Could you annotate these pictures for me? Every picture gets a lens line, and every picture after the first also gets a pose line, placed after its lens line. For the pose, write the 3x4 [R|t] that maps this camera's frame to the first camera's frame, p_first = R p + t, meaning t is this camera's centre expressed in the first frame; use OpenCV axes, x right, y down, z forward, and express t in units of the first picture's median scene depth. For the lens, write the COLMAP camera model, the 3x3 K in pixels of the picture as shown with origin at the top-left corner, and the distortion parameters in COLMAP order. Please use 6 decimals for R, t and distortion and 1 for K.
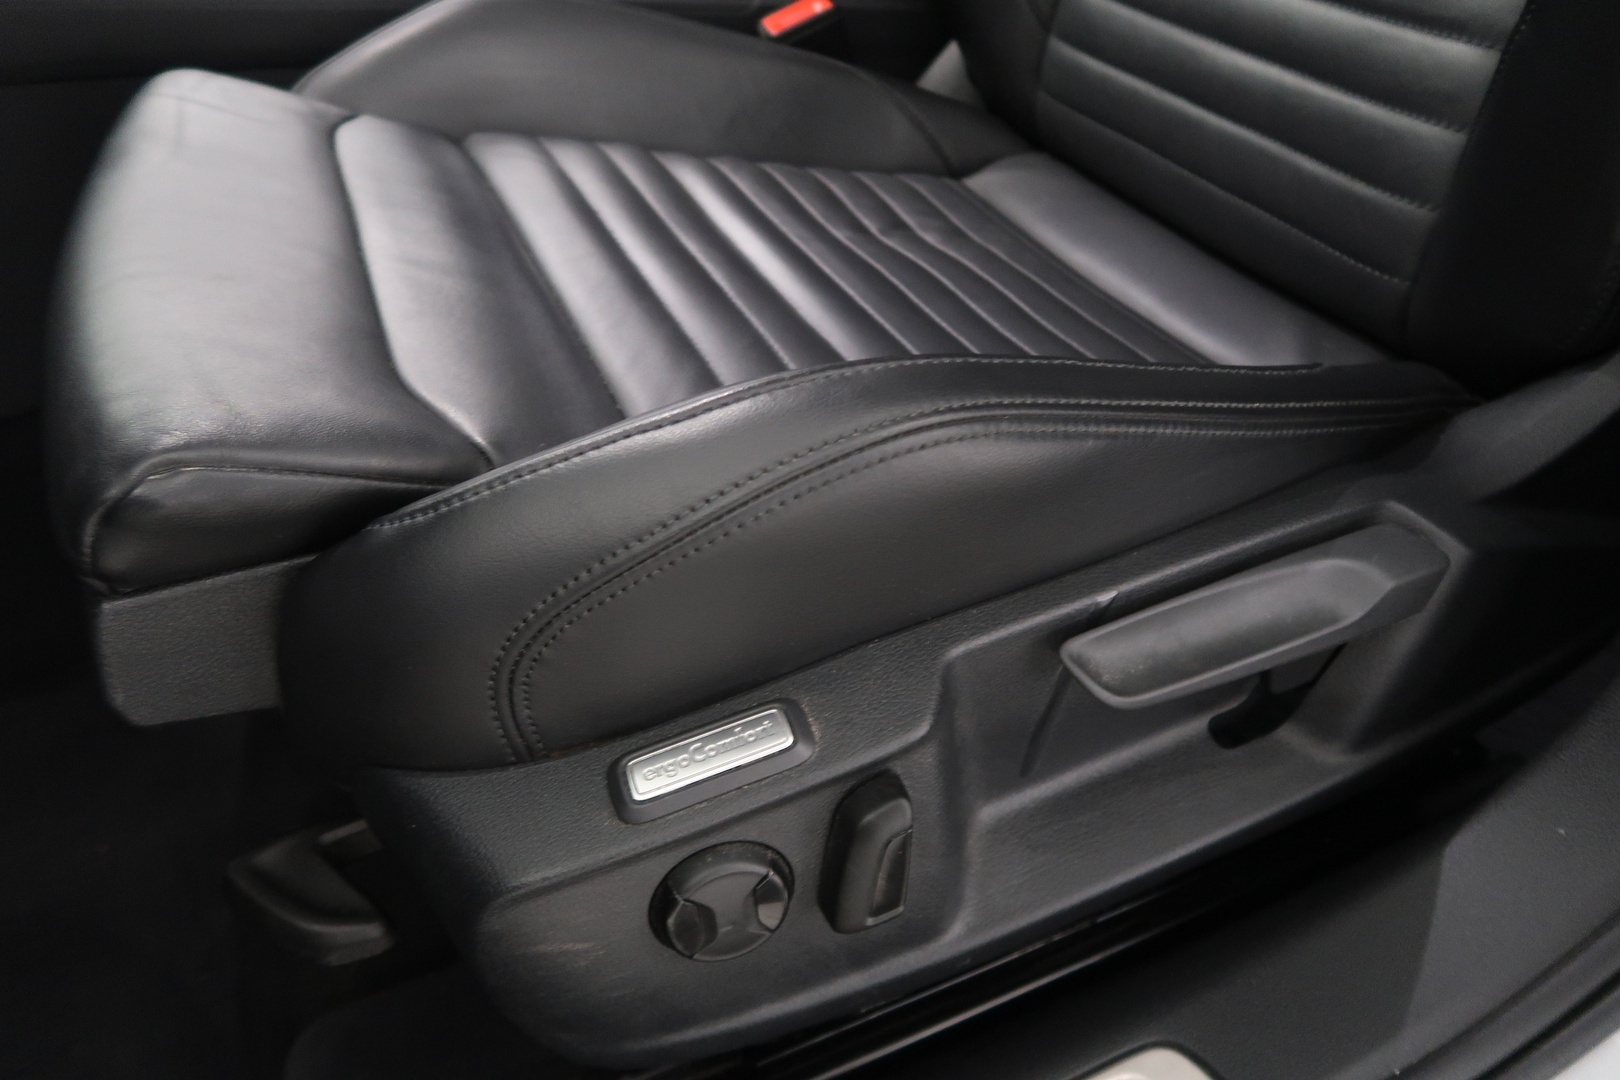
lens RADIAL K [[1107.1, 0, 810.0], [0, 1107.1, 540.0], [0, 0, 1]] dist [-0.024234, 0.004502]
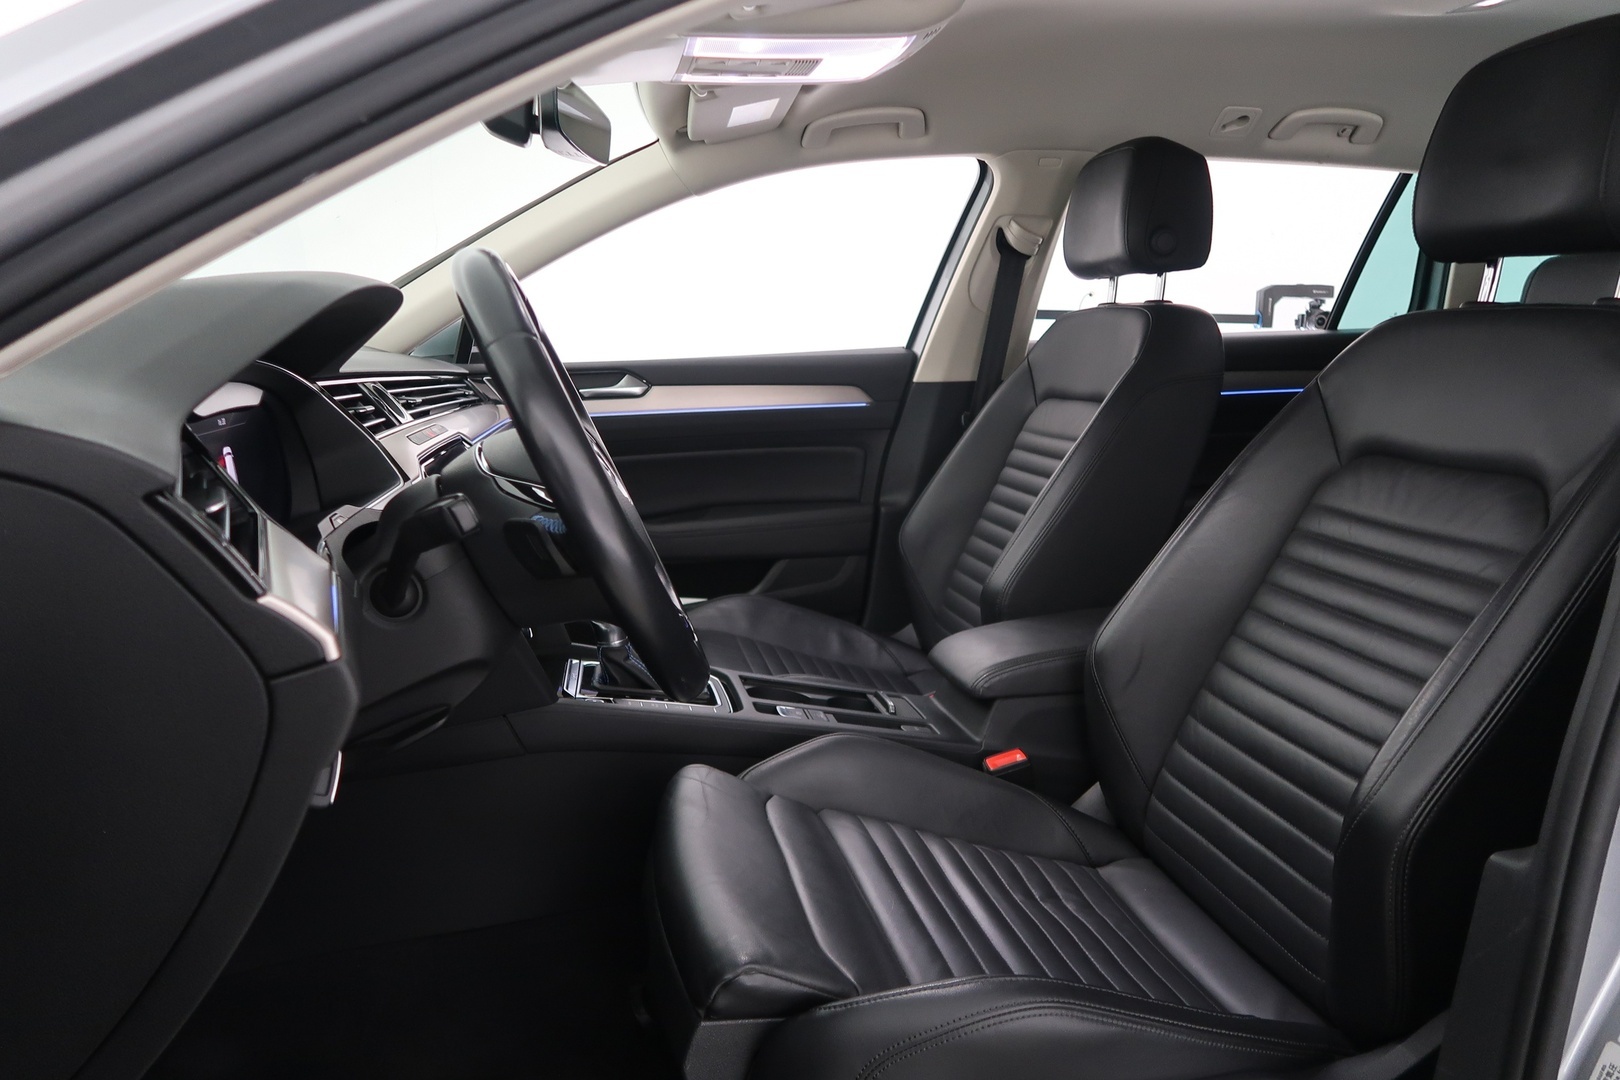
lens RADIAL K [[1107.1, 0, 810.0], [0, 1107.1, 540.0], [0, 0, 1]] dist [-0.024234, 0.004502]
pose [[0.976674, 0.103999, -0.187864, -0.027168], [-0.182701, 0.862154, -0.472558, 0.137672], [0.112822, 0.495858, 0.861044, -0.916231]]
